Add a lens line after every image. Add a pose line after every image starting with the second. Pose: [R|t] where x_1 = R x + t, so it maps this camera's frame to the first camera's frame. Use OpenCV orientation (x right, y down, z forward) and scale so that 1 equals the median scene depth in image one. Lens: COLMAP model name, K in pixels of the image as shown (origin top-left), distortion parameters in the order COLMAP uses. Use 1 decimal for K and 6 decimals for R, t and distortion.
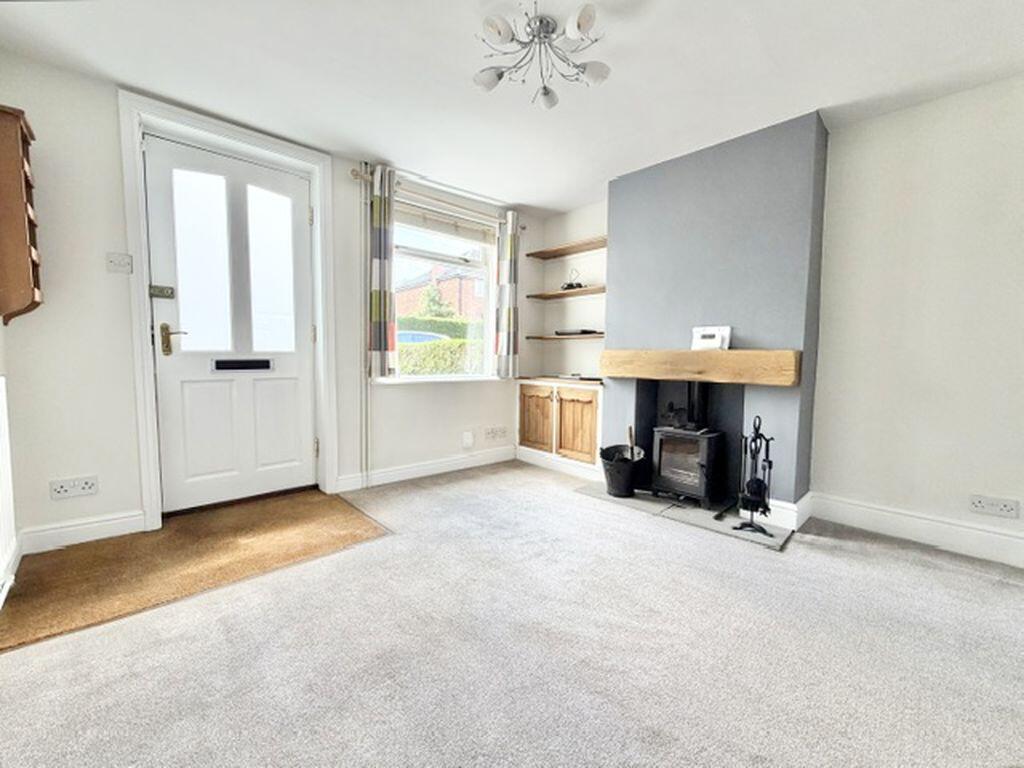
lens RADIAL K [[408.2, 0, 512.0], [0, 408.2, 384.0], [0, 0, 1]] dist [-0.000309, -0.000535]
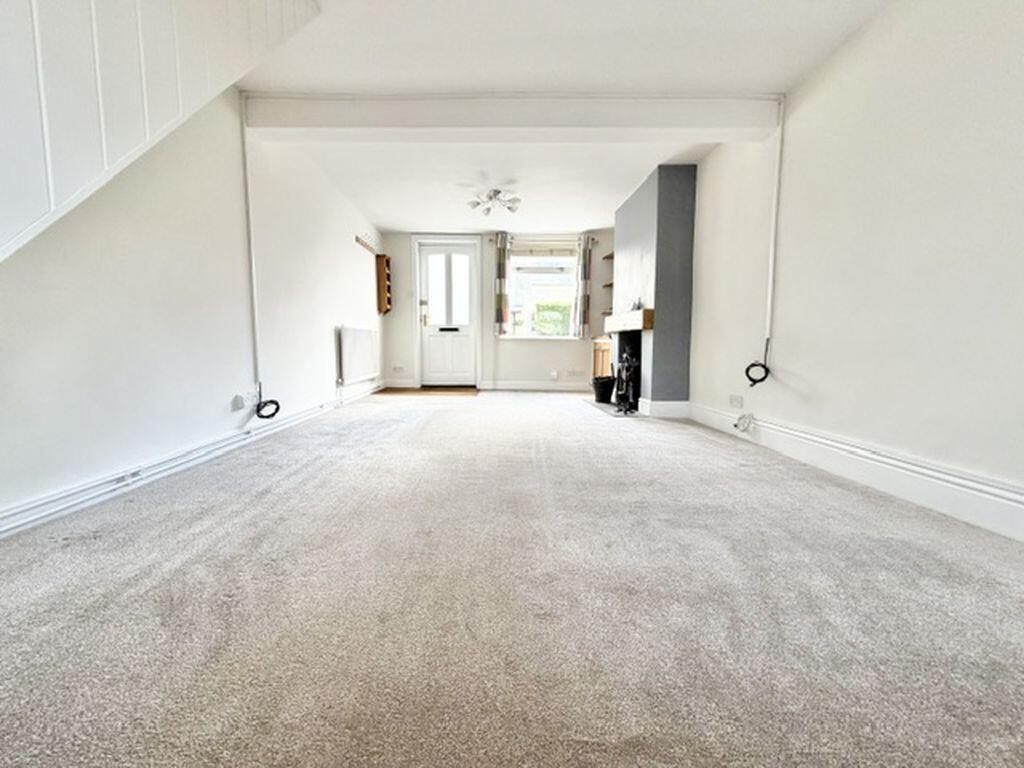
lens RADIAL K [[408.2, 0, 512.0], [0, 408.2, 384.0], [0, 0, 1]] dist [-0.000309, -0.000535]
pose [[0.750451, 0.061119, -0.658094, 1.122882], [-0.042809, 0.998119, 0.043881, 0.136281], [0.659538, -0.004759, 0.751656, -0.525208]]
